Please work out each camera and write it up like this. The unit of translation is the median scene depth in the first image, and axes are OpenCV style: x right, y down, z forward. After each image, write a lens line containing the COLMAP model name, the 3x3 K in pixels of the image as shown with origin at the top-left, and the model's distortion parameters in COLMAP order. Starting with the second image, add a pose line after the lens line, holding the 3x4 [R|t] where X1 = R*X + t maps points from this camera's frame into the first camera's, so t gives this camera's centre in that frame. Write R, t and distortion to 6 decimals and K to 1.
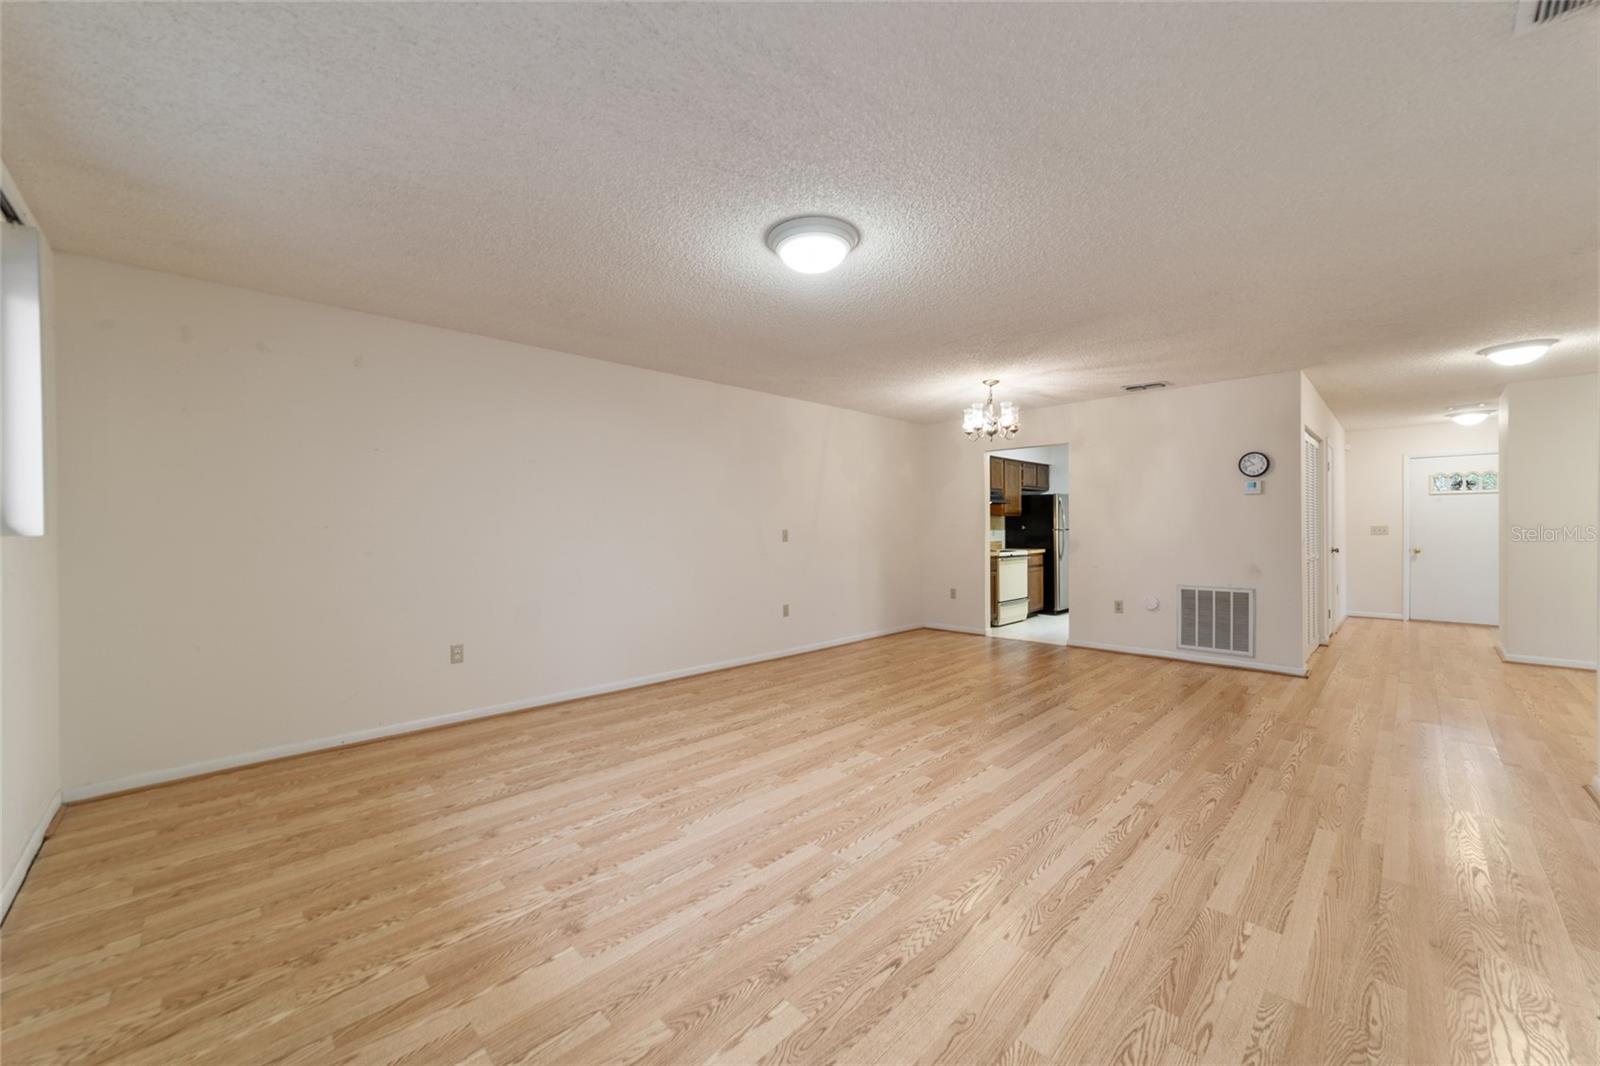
lens RADIAL K [[612.8, 0, 795.9], [0, 612.8, 525.1], [0, 0, 1]] dist [-0.014890, 0.006130]
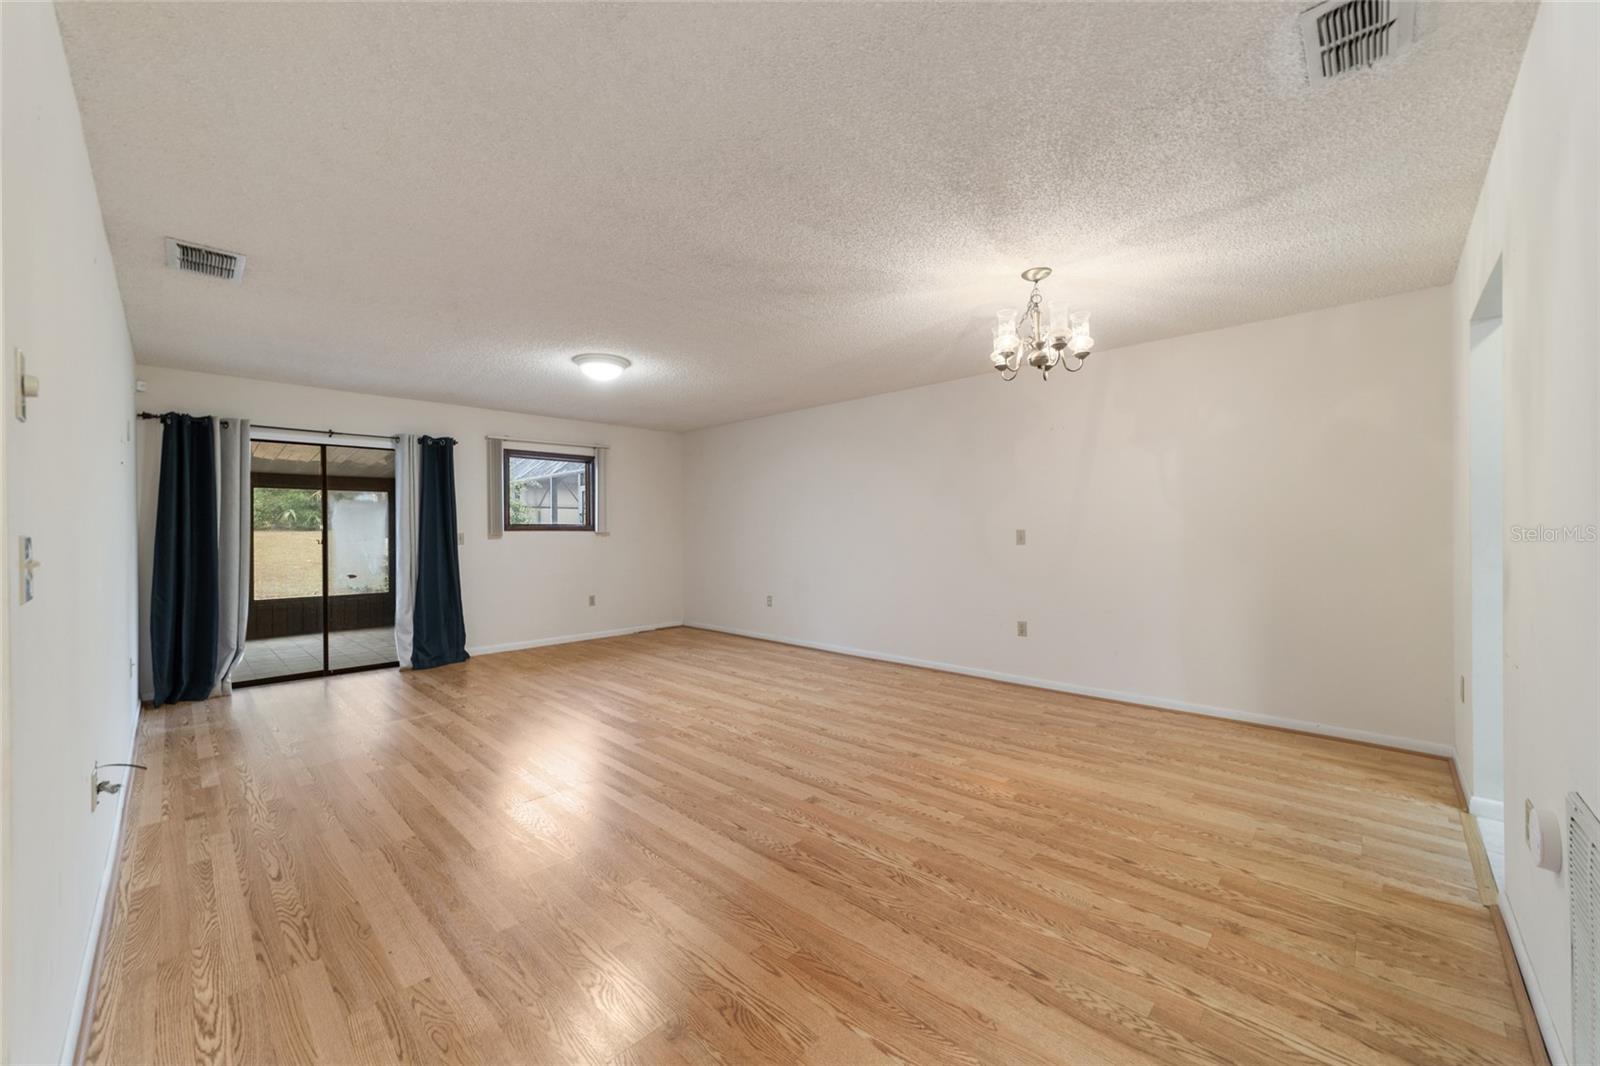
lens RADIAL K [[612.8, 0, 796.6], [0, 612.8, 528.9], [0, 0, 1]] dist [-0.014890, 0.006130]
pose [[0.026794, 0.004172, -0.999632, 1.359099], [0.013981, 0.999892, 0.004548, -0.003548], [0.999543, -0.014098, 0.026733, 1.163956]]
